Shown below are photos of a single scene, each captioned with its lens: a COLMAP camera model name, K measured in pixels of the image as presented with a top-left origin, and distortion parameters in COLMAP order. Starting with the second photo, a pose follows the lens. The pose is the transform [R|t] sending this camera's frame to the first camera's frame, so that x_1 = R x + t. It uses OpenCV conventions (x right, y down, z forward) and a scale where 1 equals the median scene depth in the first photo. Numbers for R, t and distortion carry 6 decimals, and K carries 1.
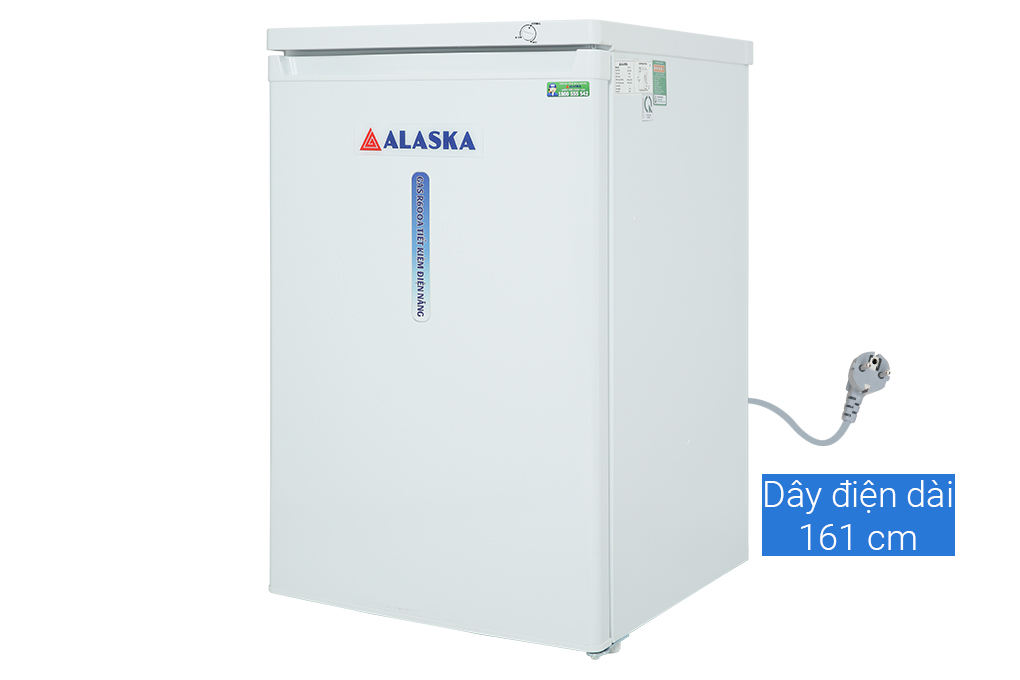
lens RADIAL K [[1891.4, 0, 509.3], [0, 1891.4, 338.3], [0, 0, 1]] dist [0.013513, 0.000000]
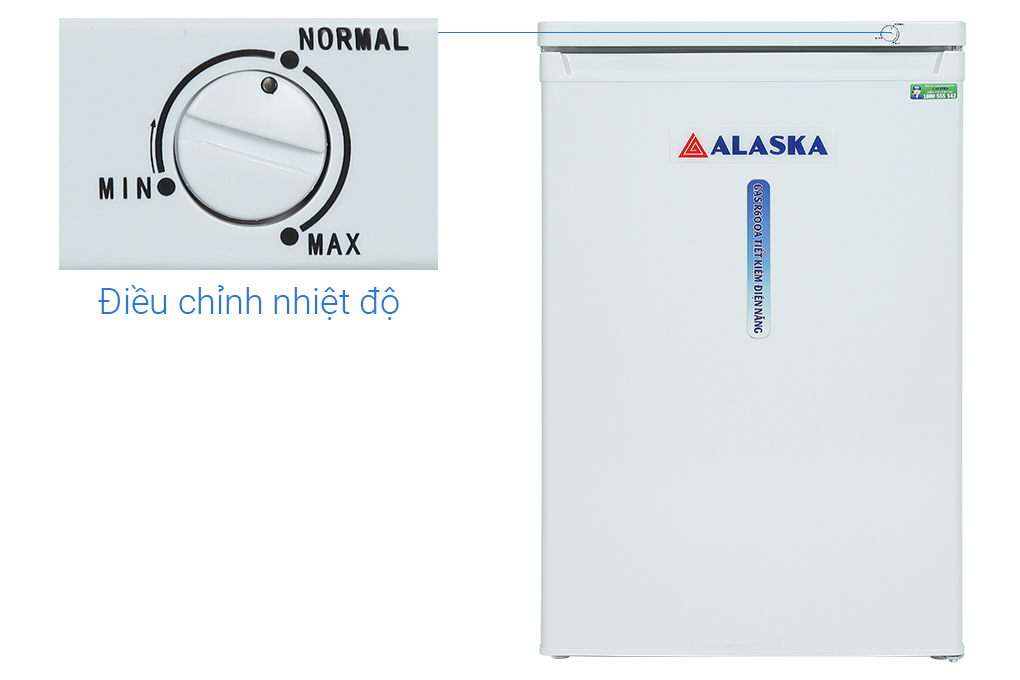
lens RADIAL K [[2001.1, 0, 510.2], [0, 2001.1, 341.6], [0, 0, 1]] dist [0.136549, 0.000000]
pose [[0.857417, -0.054538, 0.511724, -0.668238], [0.060206, 0.998171, 0.005504, -0.020364], [-0.511088, 0.026090, 0.859132, 0.208086]]
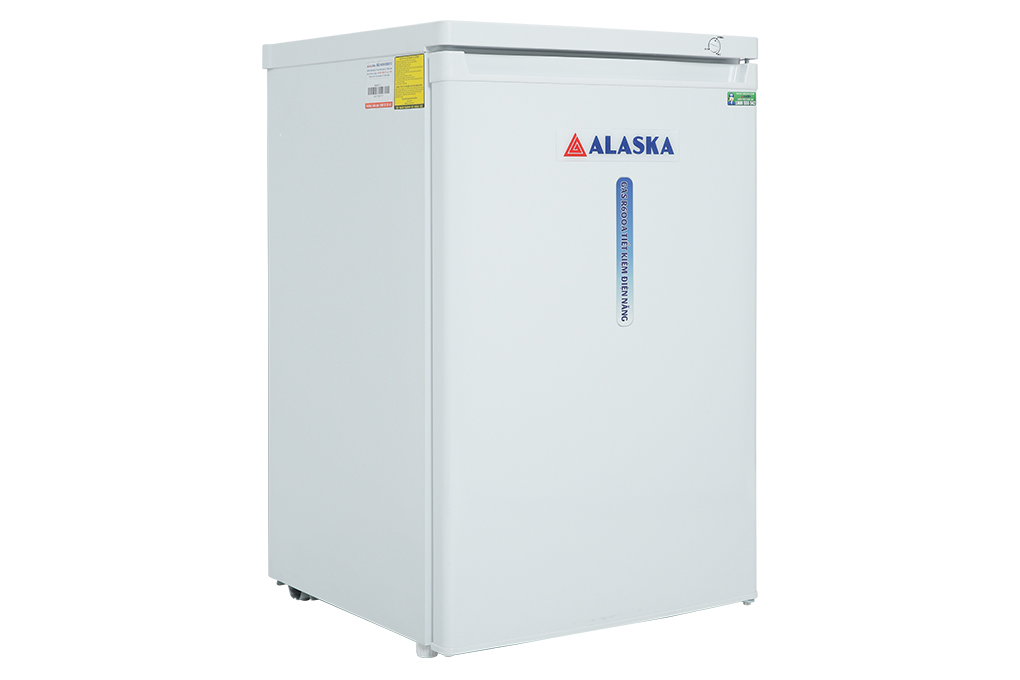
lens RADIAL K [[1882.0, 0, 510.7], [0, 1882.0, 340.1], [0, 0, 1]] dist [-0.078207, 0.000000]
pose [[0.405575, -0.104713, 0.908044, -0.984642], [0.090403, 0.993141, 0.074148, -0.081586], [-0.909580, 0.052017, 0.412259, 0.649403]]
